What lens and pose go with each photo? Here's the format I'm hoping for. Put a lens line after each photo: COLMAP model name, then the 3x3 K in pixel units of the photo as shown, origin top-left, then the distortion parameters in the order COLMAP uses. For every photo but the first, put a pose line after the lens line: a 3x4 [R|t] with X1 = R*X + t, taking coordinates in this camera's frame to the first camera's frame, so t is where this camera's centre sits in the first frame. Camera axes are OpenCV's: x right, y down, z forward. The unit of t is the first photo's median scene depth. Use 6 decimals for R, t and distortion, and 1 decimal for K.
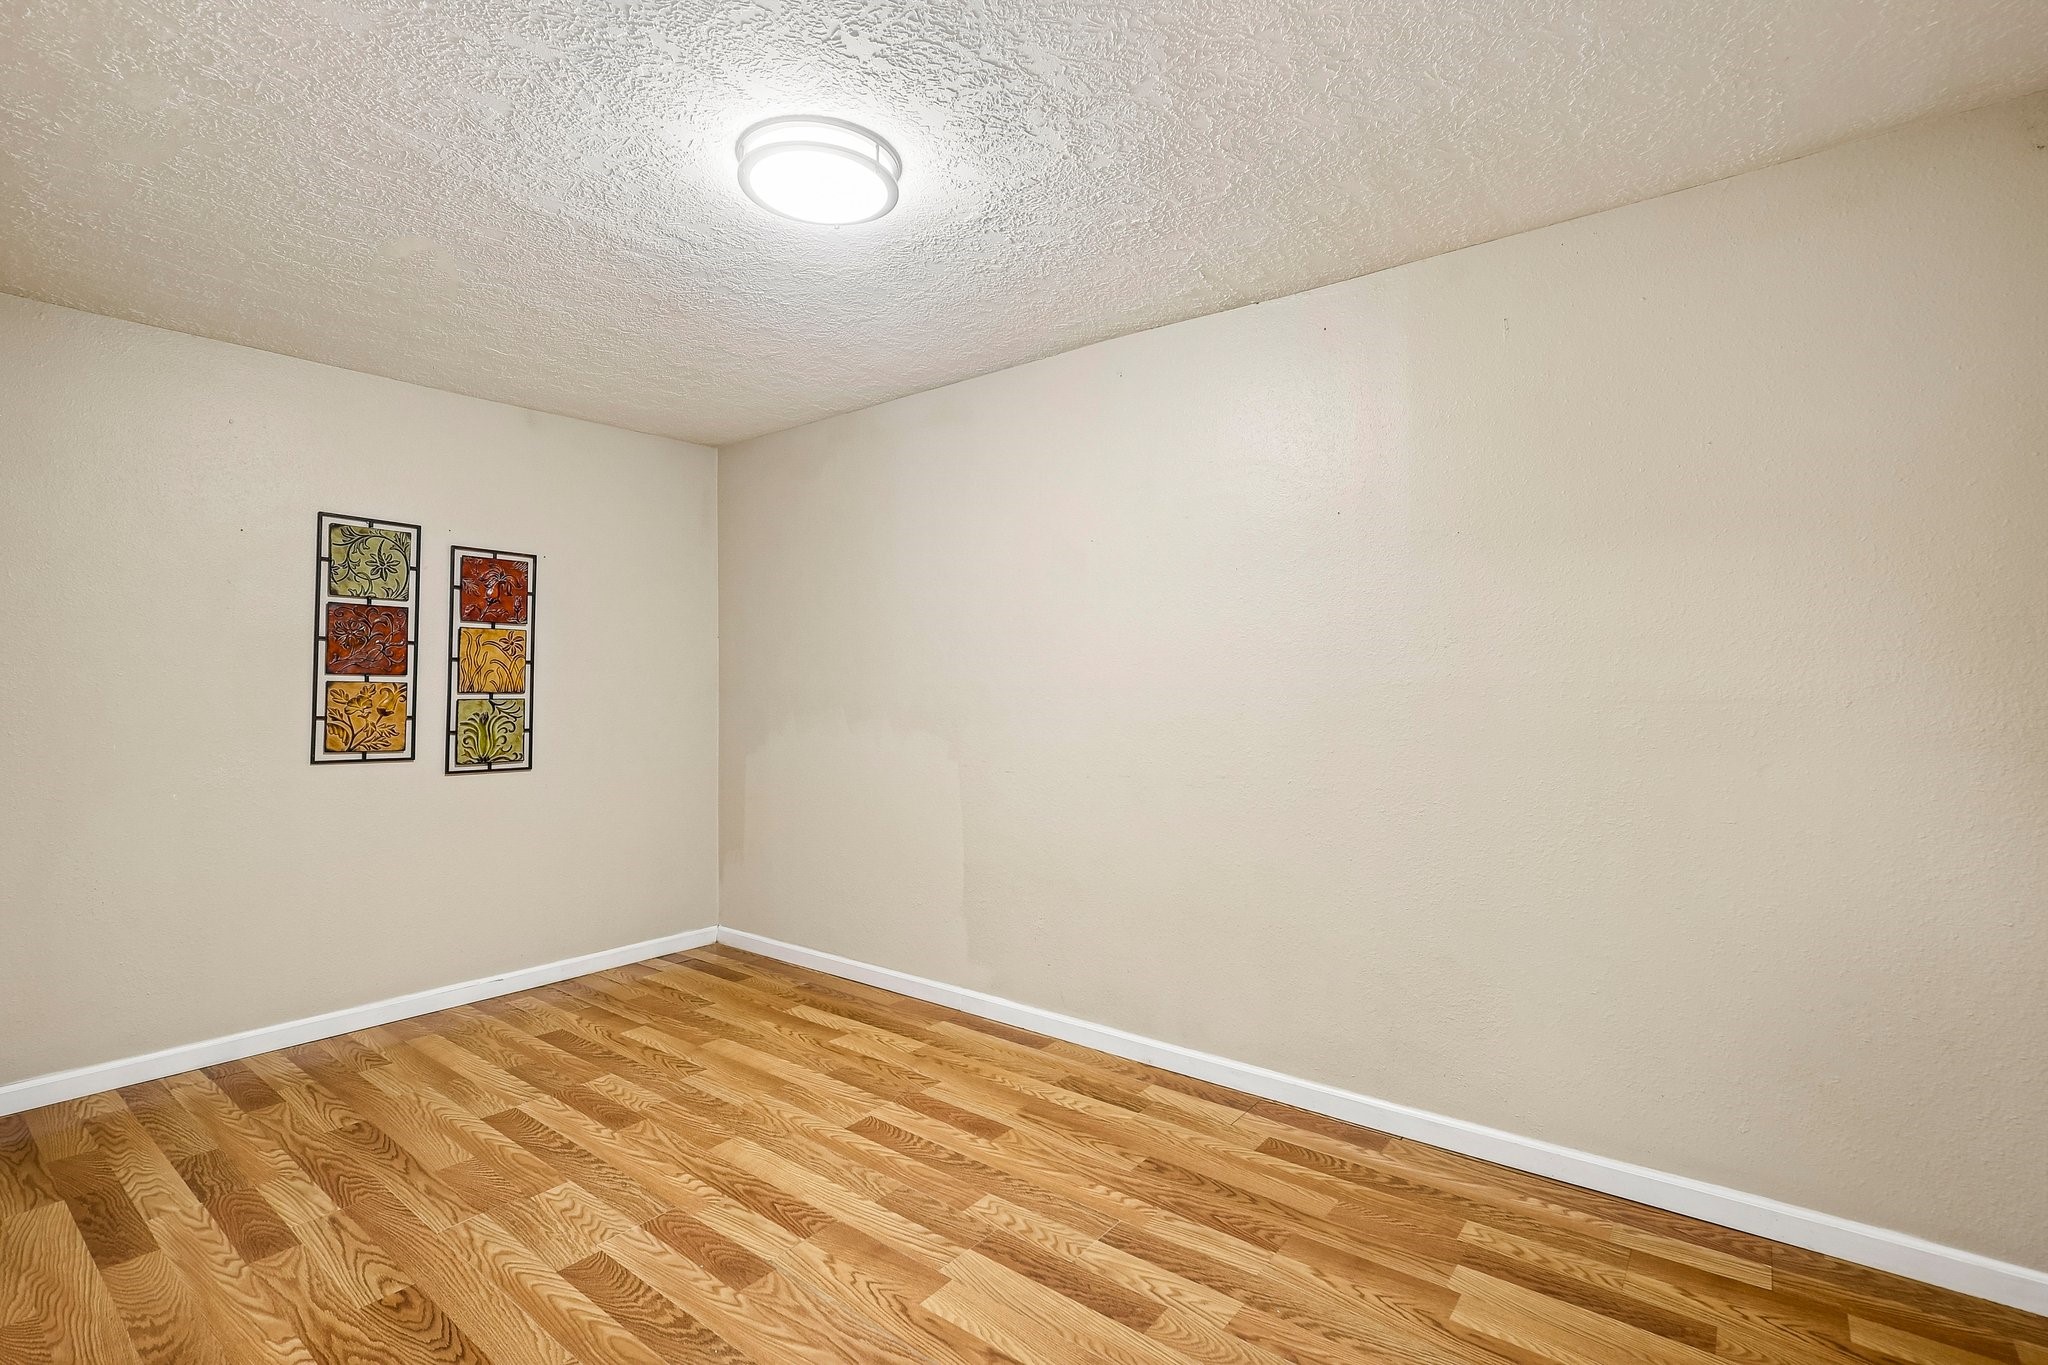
lens RADIAL K [[942.5, 0, 996.0], [0, 942.5, 687.1], [0, 0, 1]] dist [-0.006919, 0.001708]
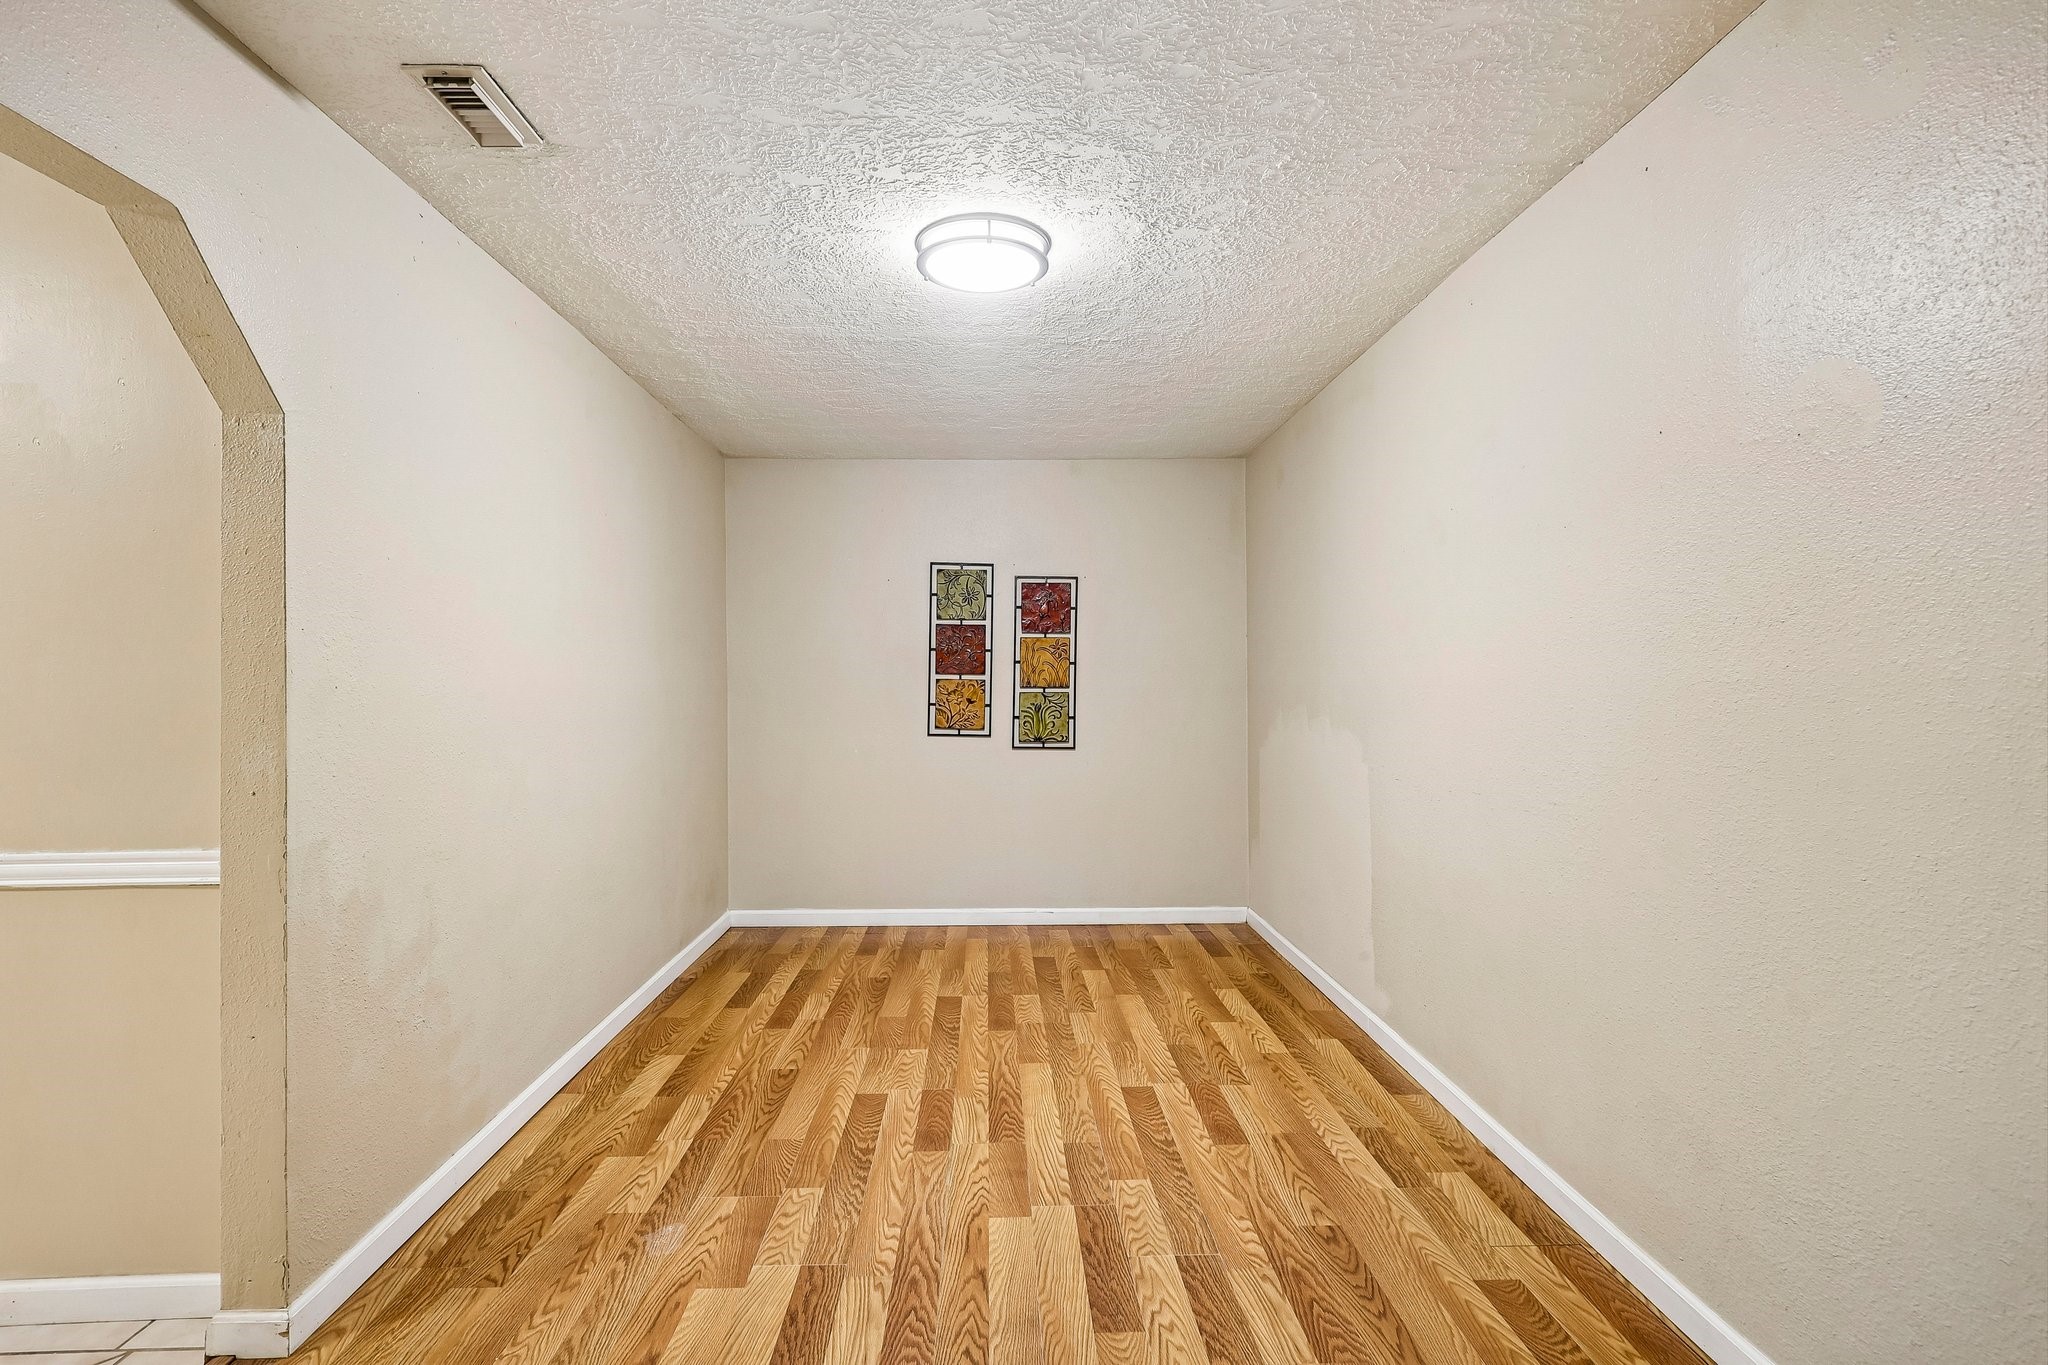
lens RADIAL K [[942.5, 0, 1018.6], [0, 942.5, 679.0], [0, 0, 1]] dist [-0.006919, 0.001708]
pose [[0.645392, -0.003558, -0.763844, 0.489473], [0.001720, 0.999993, -0.003205, -0.001449], [0.763850, 0.000754, 0.645393, 0.165799]]
